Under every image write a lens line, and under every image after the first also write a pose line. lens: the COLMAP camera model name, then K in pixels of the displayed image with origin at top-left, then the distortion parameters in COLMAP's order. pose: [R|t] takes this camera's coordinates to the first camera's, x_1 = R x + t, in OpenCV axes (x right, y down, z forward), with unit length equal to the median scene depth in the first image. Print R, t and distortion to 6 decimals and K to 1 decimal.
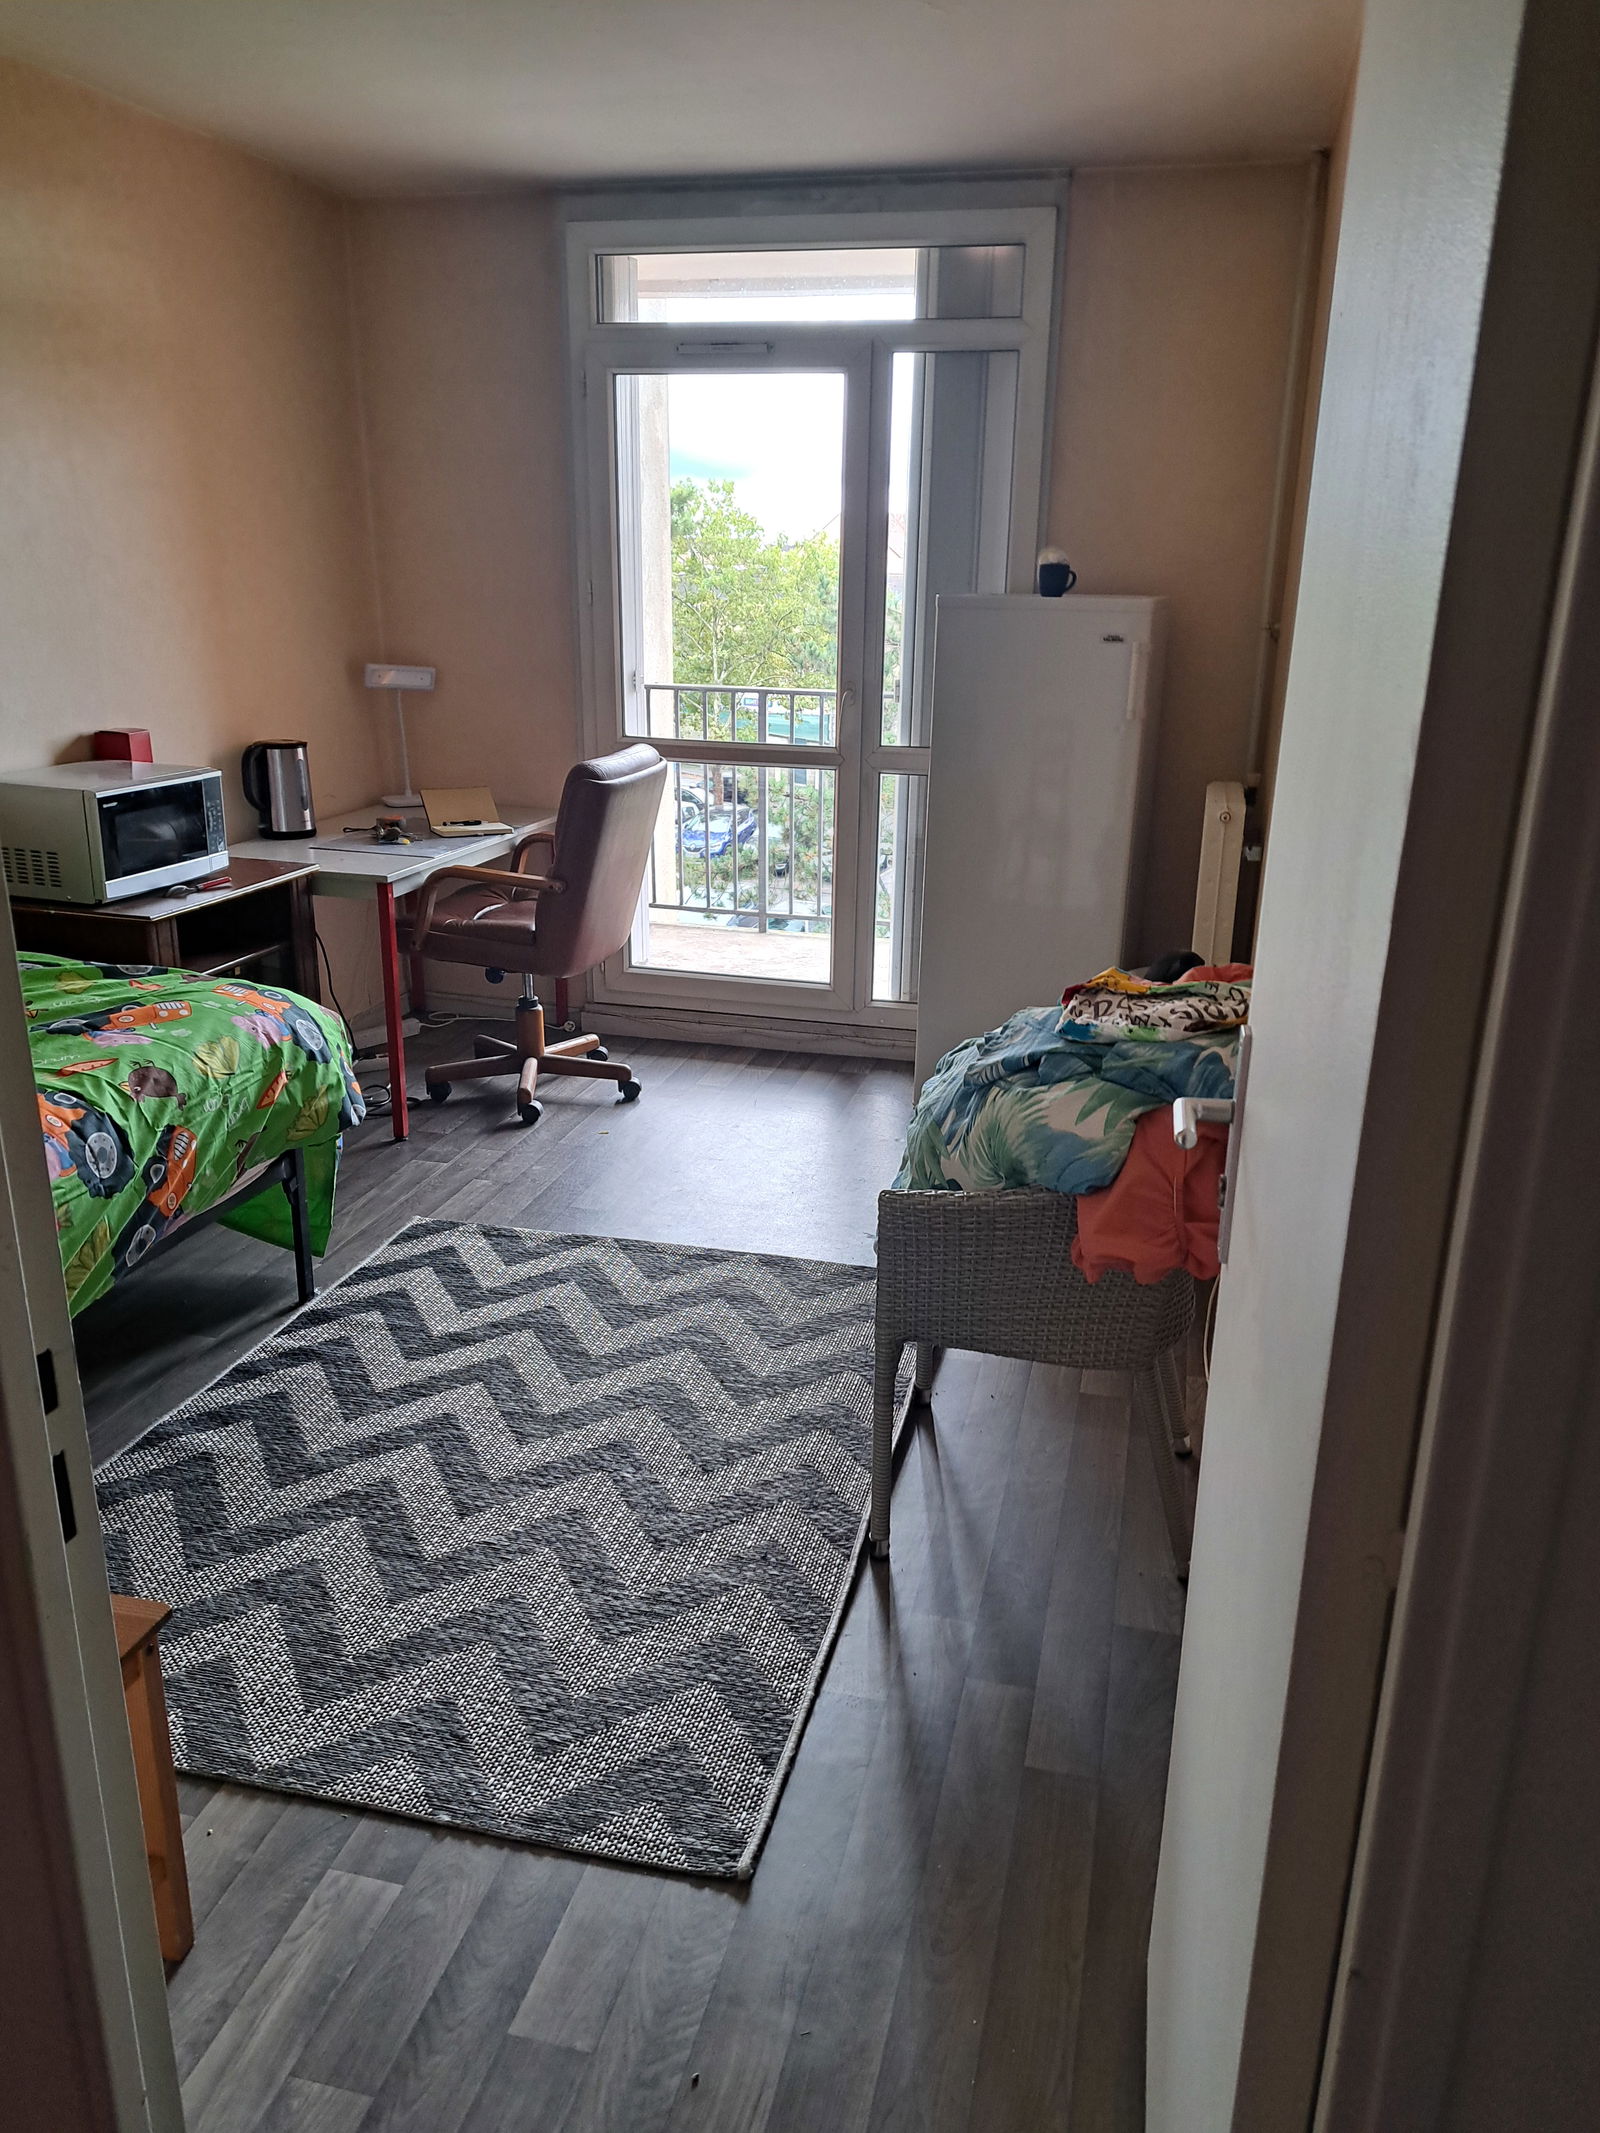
lens RADIAL K [[1526.8, 0, 818.3], [0, 1526.8, 1081.2], [0, 0, 1]] dist [0.089866, -0.106393]
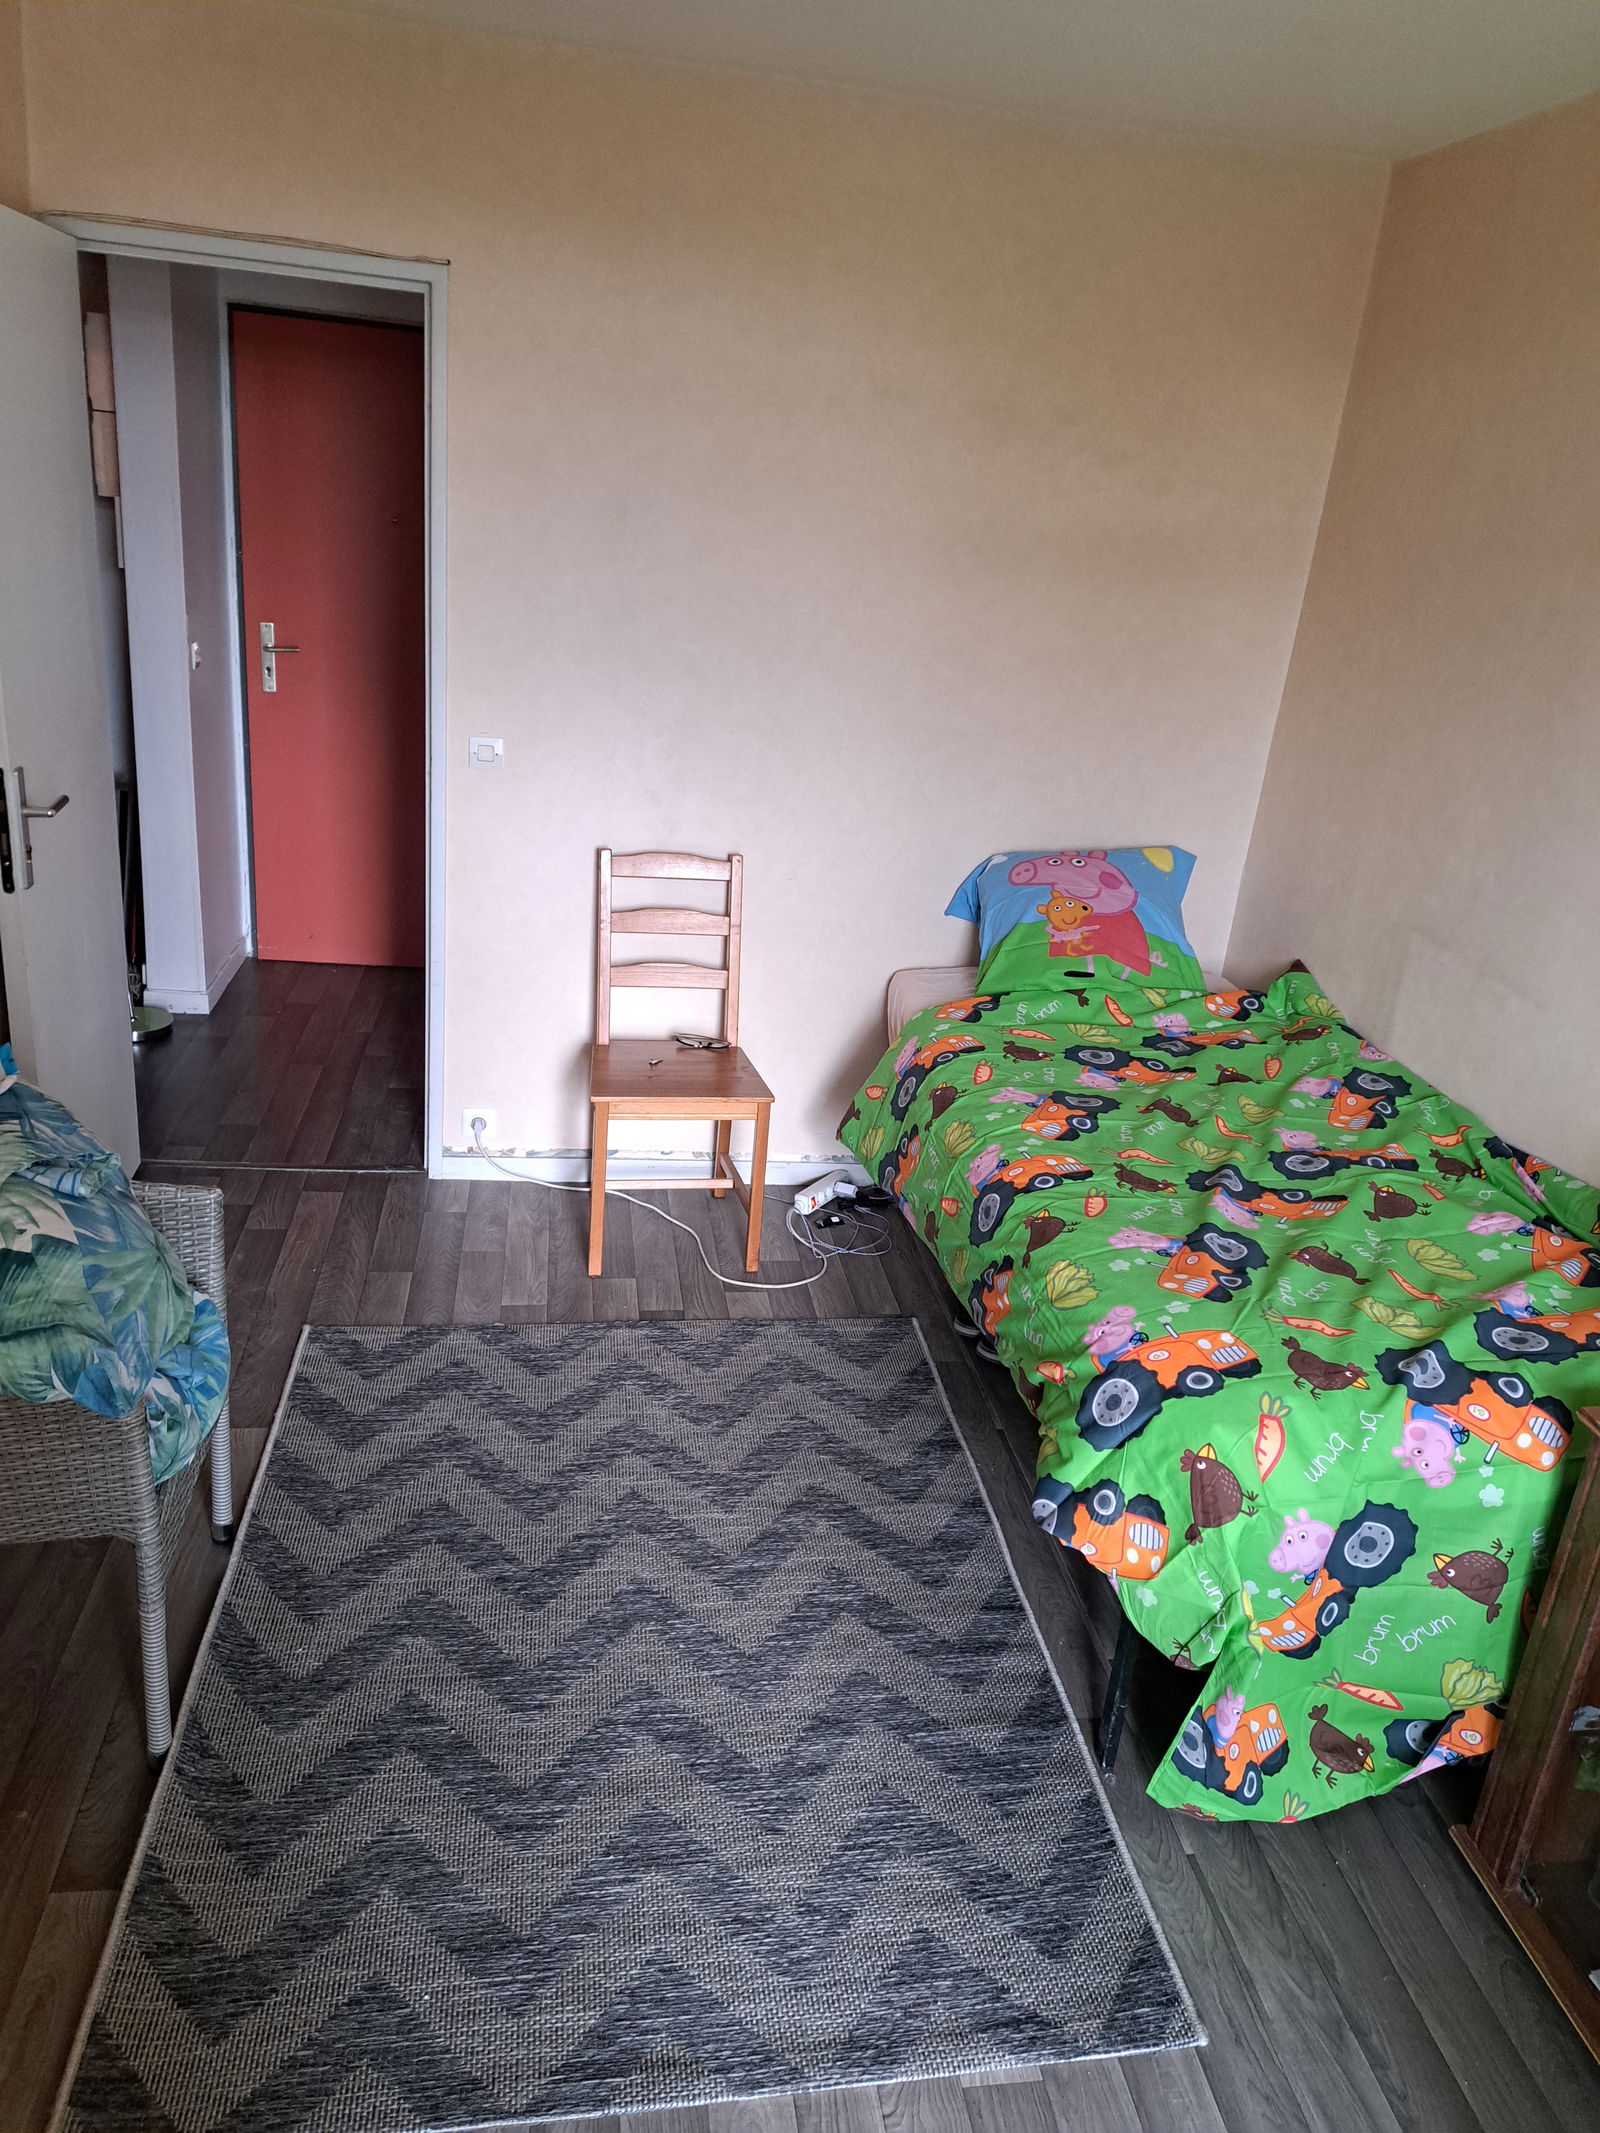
lens RADIAL K [[1526.8, 0, 818.3], [0, 1526.8, 1081.2], [0, 0, 1]] dist [0.089866, -0.106393]
pose [[-0.918381, 0.038883, -0.393782, 0.060334], [-0.225901, 0.765532, 0.602436, -0.555390], [0.324878, 0.642222, -0.694266, 1.416377]]
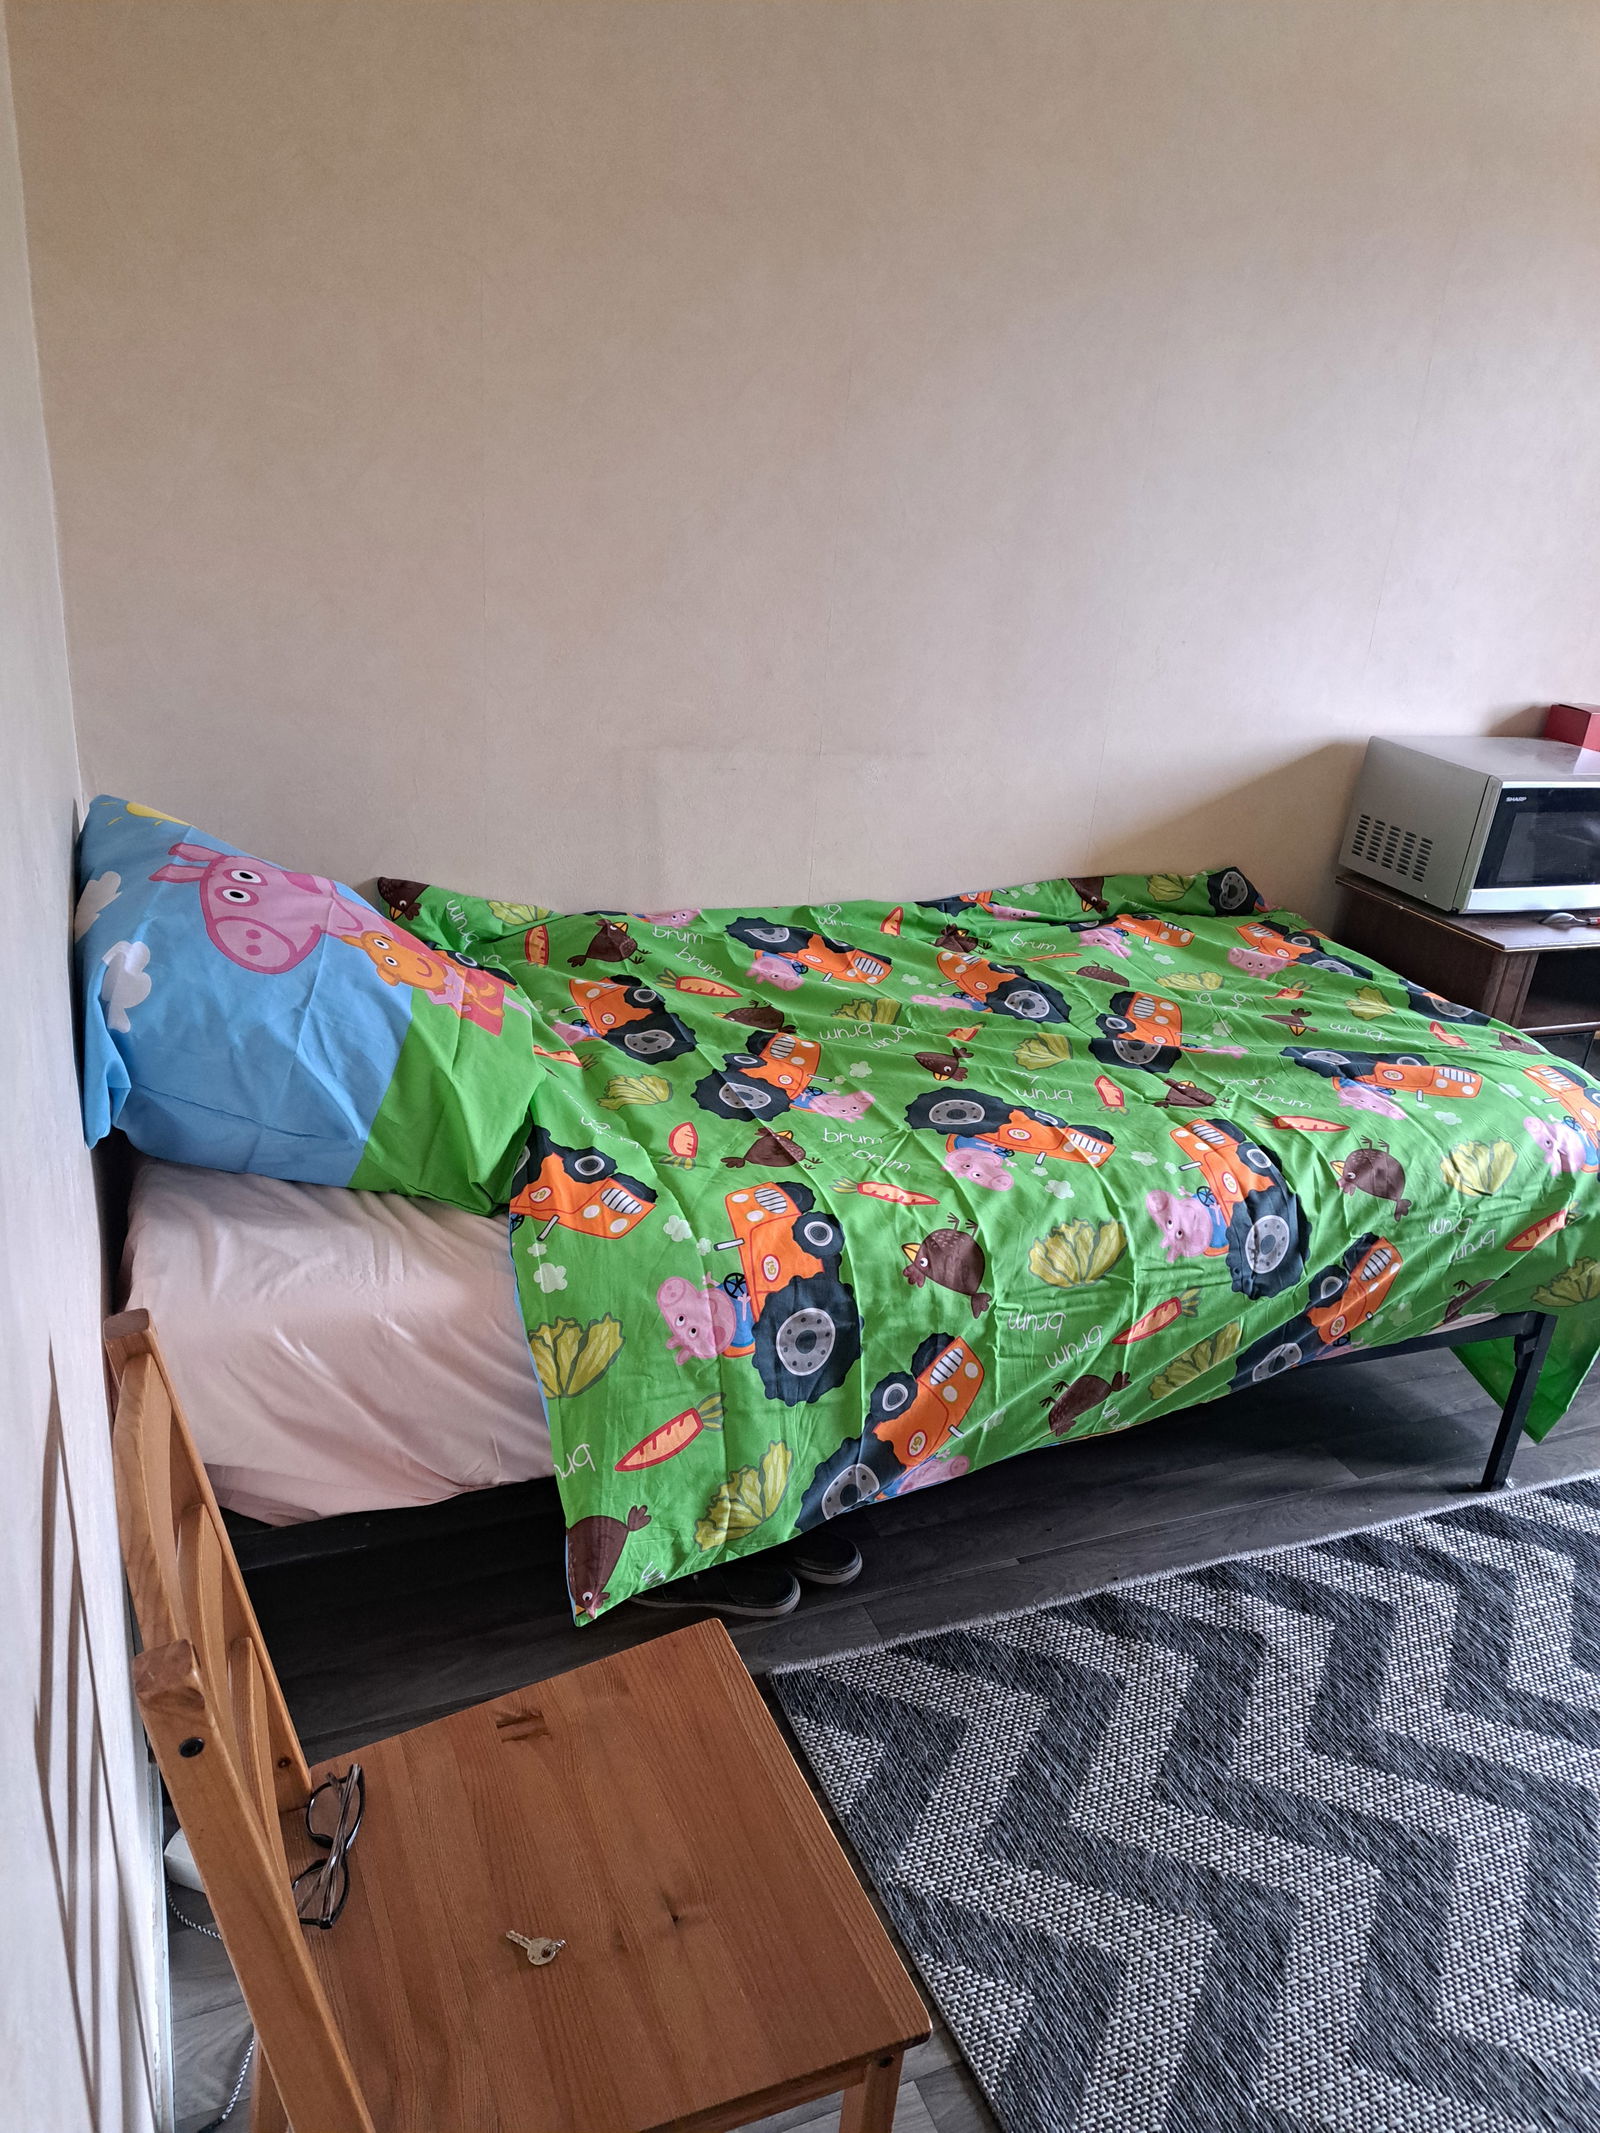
lens RADIAL K [[1526.8, 0, 818.3], [0, 1526.8, 1081.2], [0, 0, 1]] dist [0.089866, -0.106393]
pose [[0.602052, 0.340320, -0.722299, -0.058410], [-0.319913, 0.931648, 0.172303, -0.076473], [0.731566, 0.127337, 0.669773, 0.262764]]
